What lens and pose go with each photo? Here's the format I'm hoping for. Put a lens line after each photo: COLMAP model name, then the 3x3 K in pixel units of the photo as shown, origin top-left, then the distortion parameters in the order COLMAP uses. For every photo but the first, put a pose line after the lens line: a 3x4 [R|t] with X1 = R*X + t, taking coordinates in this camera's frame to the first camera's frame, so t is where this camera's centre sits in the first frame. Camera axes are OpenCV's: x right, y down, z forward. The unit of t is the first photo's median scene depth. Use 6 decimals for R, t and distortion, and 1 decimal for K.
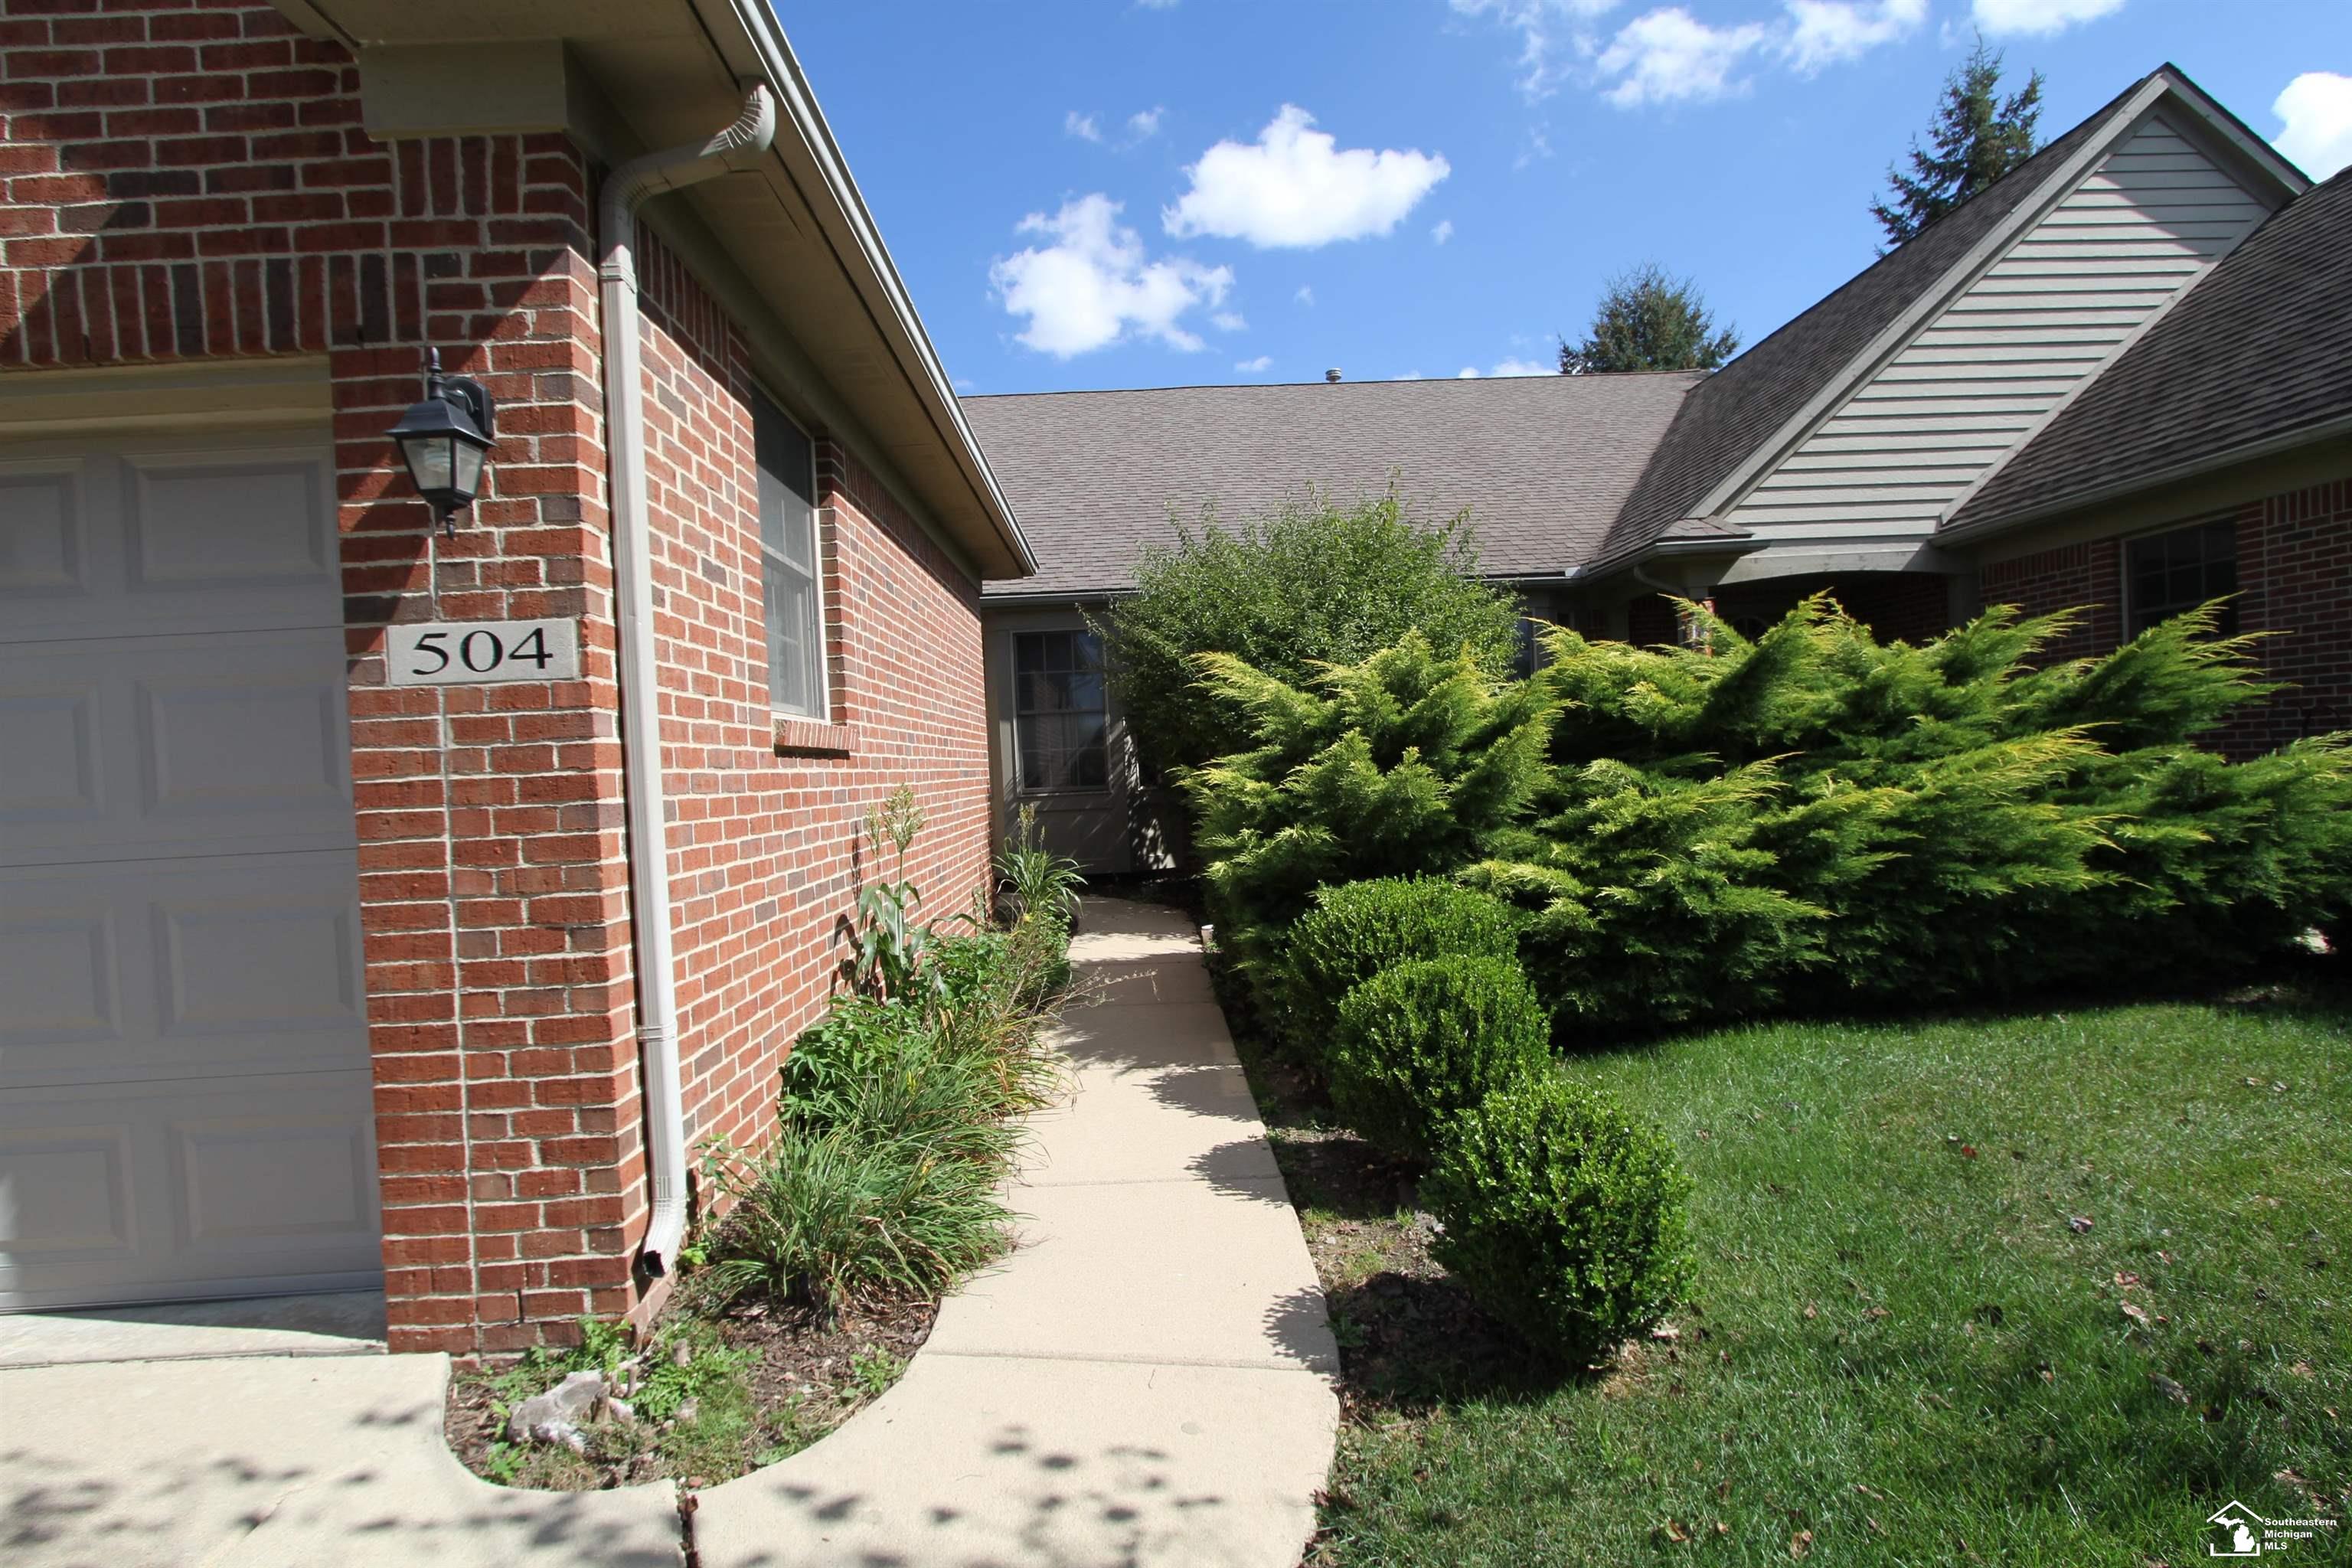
lens RADIAL K [[1088.5, 0, 1177.8], [0, 1088.5, 794.5], [0, 0, 1]] dist [-0.022242, 0.002106]
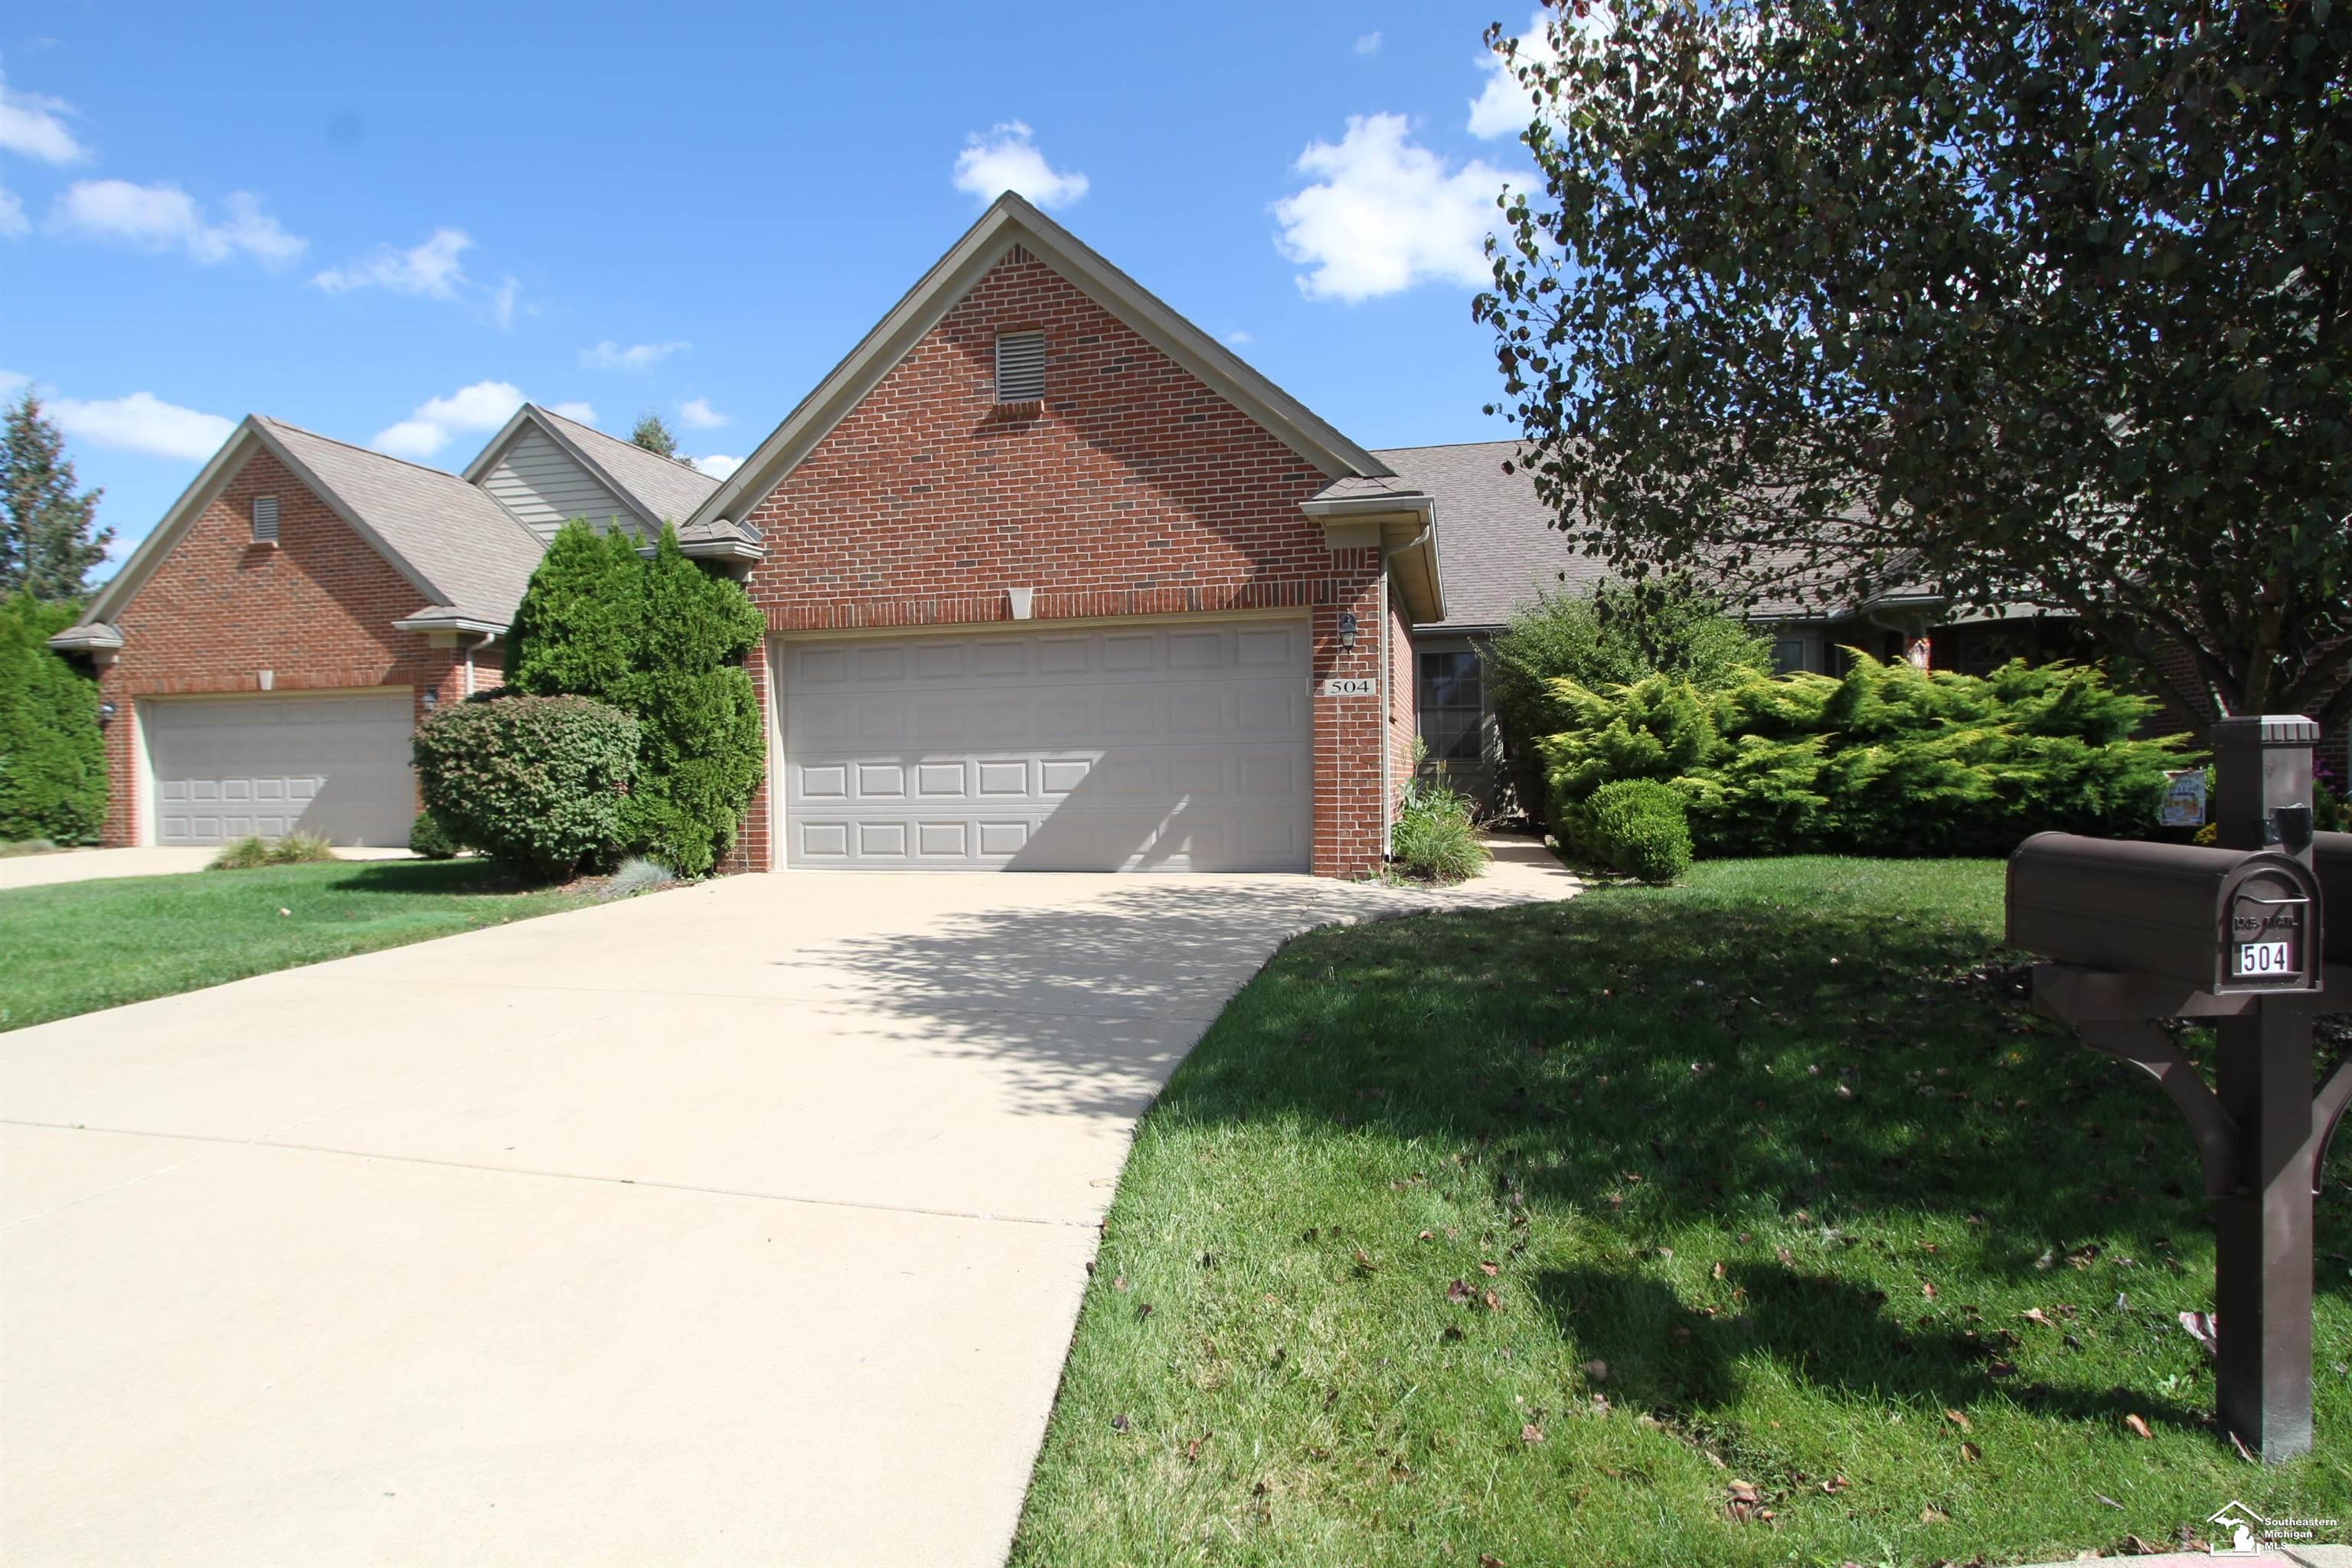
lens RADIAL K [[1283.5, 0, 1176.0], [0, 1283.5, 784.0], [0, 0, 1]] dist [0.001575, 0.000675]
pose [[0.966720, 0.037001, -0.253147, -0.054435], [-0.040737, 0.999124, -0.009533, 0.148776], [0.252572, 0.019528, 0.967381, -1.907874]]
